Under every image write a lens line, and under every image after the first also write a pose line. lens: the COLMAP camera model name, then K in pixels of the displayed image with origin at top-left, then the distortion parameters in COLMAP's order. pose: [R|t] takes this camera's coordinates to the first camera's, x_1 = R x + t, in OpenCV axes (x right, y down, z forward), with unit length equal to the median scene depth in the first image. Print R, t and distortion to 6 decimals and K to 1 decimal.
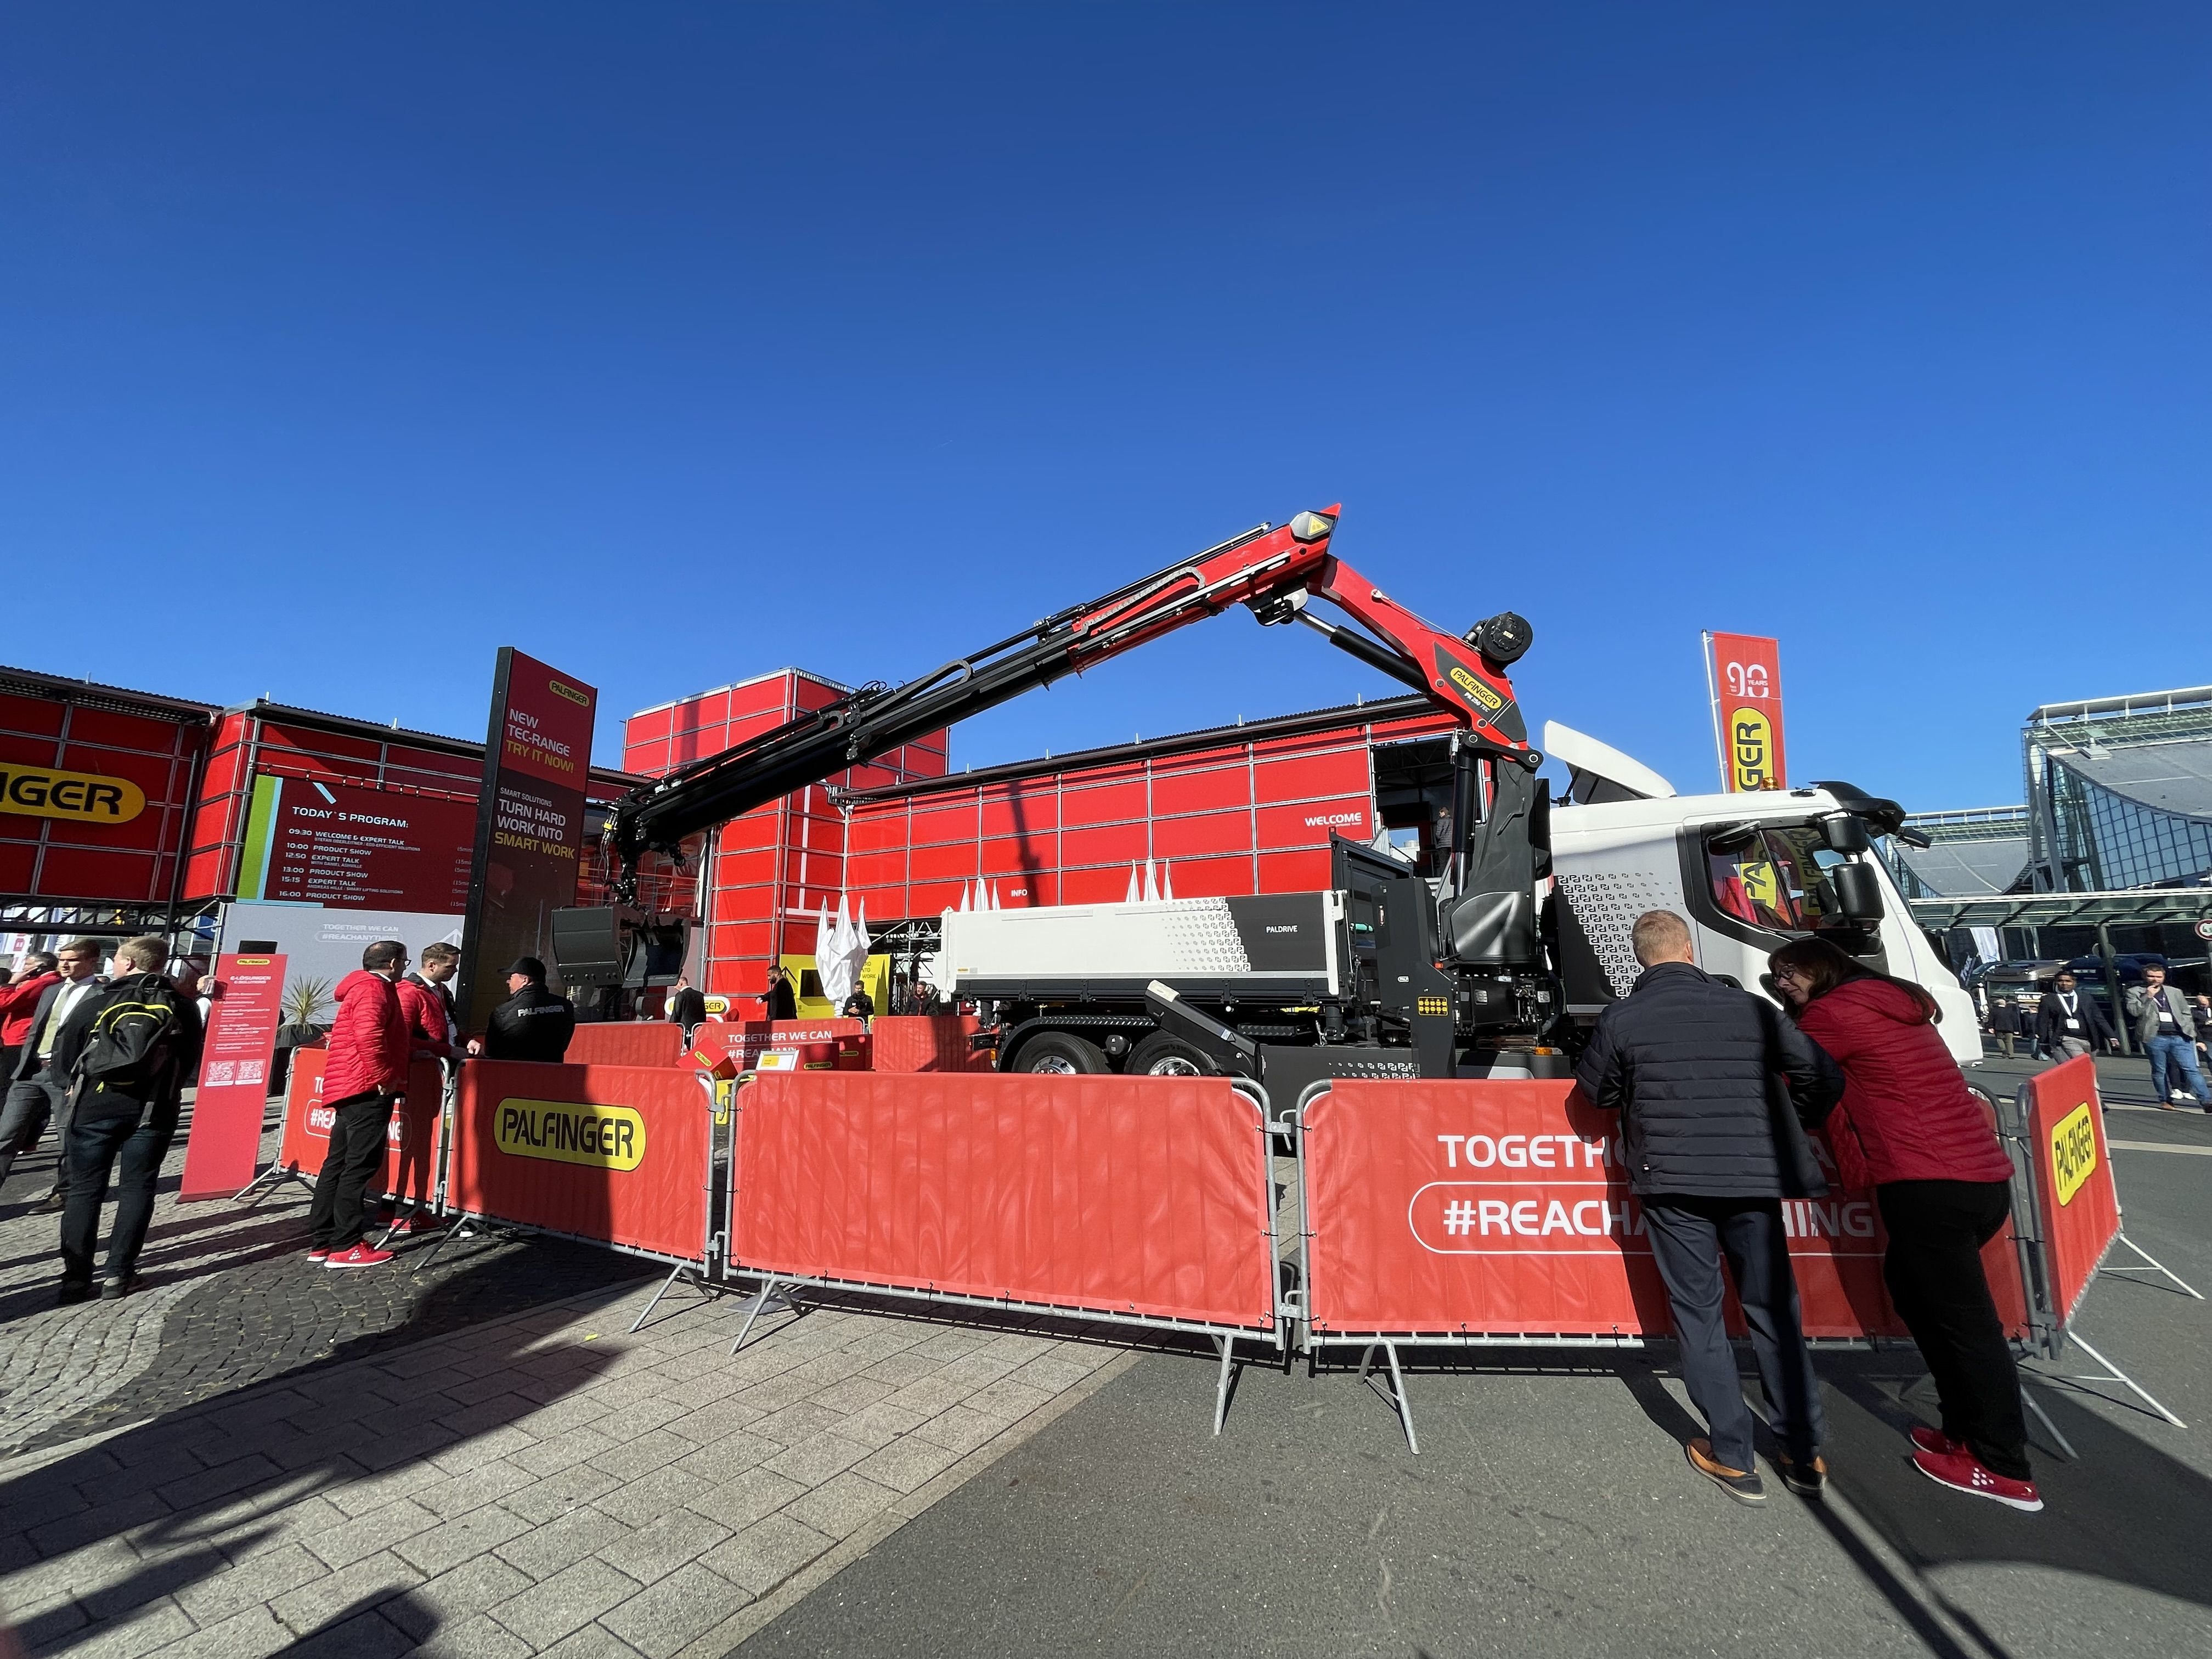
lens RADIAL K [[891.9, 0, 1094.6], [0, 891.9, 821.9], [0, 0, 1]] dist [-0.000081, 0.000039]
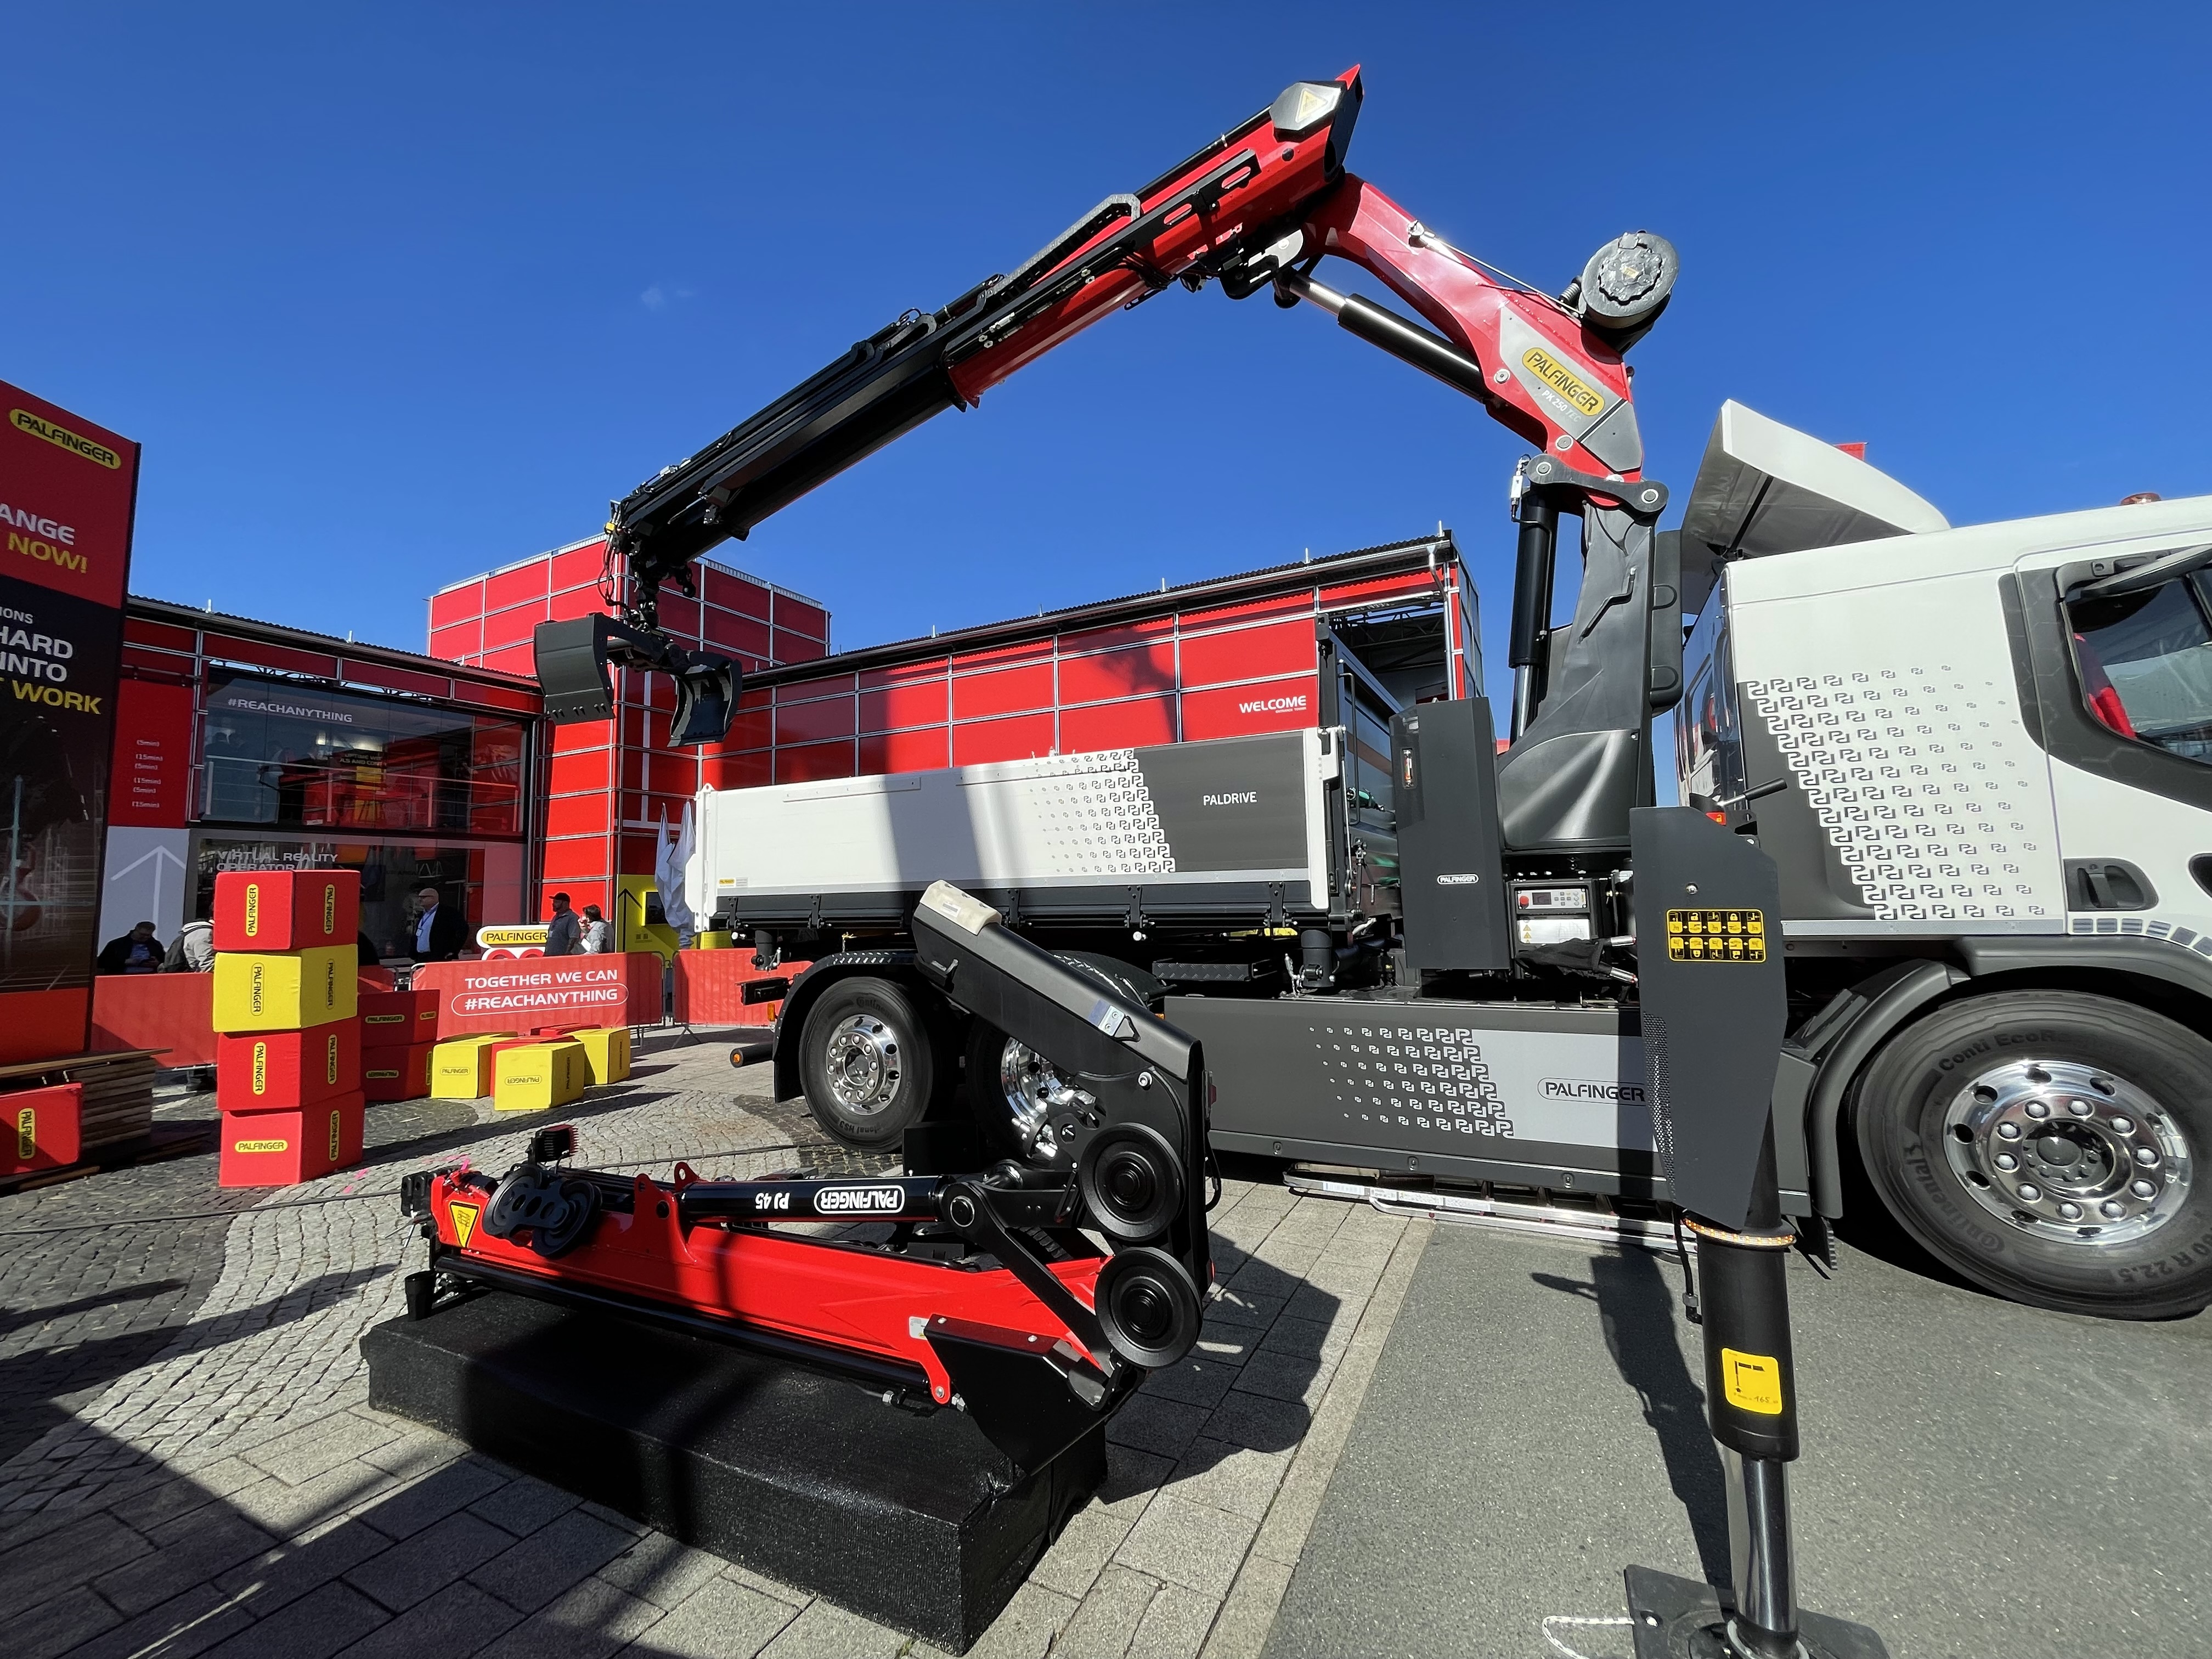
lens RADIAL K [[891.9, 0, 1112.5], [0, 891.9, 831.5], [0, 0, 1]] dist [-0.000081, 0.000039]
pose [[0.994428, -0.006128, 0.105243, 0.071905], [-0.004068, 0.995335, 0.096392, 0.083742], [-0.105342, -0.096283, 0.989764, 0.423098]]
